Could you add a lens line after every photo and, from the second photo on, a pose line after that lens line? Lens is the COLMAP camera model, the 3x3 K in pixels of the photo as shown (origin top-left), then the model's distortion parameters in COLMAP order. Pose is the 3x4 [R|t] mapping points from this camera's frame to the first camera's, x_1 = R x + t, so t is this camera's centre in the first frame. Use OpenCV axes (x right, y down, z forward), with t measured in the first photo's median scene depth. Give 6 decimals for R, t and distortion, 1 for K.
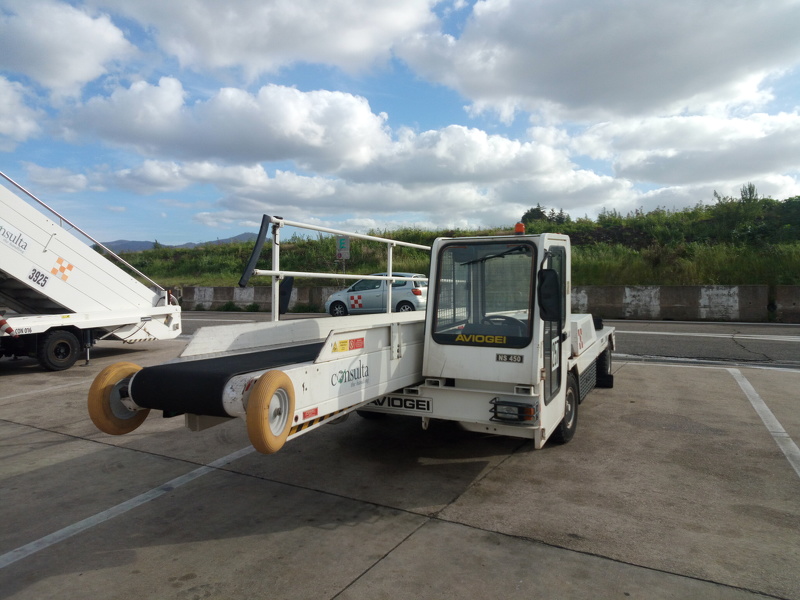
lens RADIAL K [[588.0, 0, 402.5], [0, 588.0, 283.1], [0, 0, 1]] dist [0.031692, -0.044945]
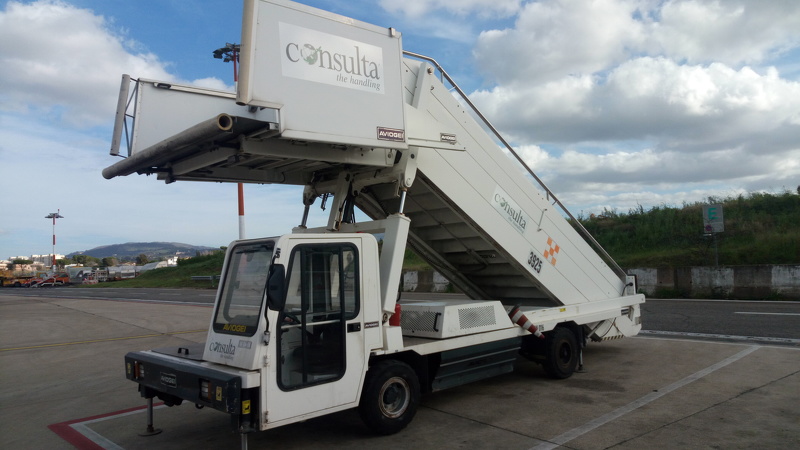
lens RADIAL K [[573.2, 0, 404.7], [0, 573.2, 218.3], [0, 0, 1]] dist [0.043241, -0.006052]
pose [[0.923215, -0.048580, -0.381200, -0.477399], [0.018979, 0.996531, -0.081032, -0.009017], [0.383814, 0.067575, 0.920934, 0.185287]]
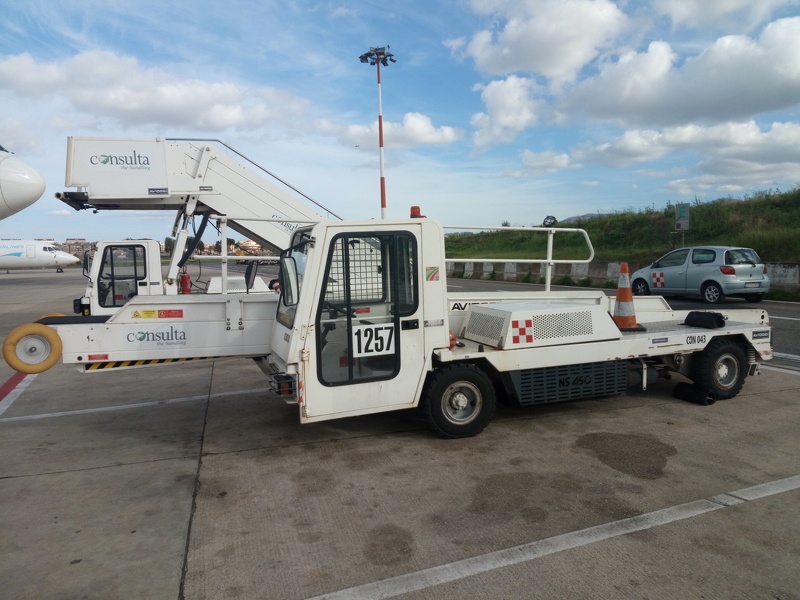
lens RADIAL K [[588.0, 0, 407.4], [0, 588.0, 297.8], [0, 0, 1]] dist [0.031692, -0.044945]
pose [[0.728544, 0.051473, -0.683062, 0.487924], [-0.001553, 0.997294, 0.073495, -0.012098], [0.684997, -0.052484, 0.726653, 0.163698]]
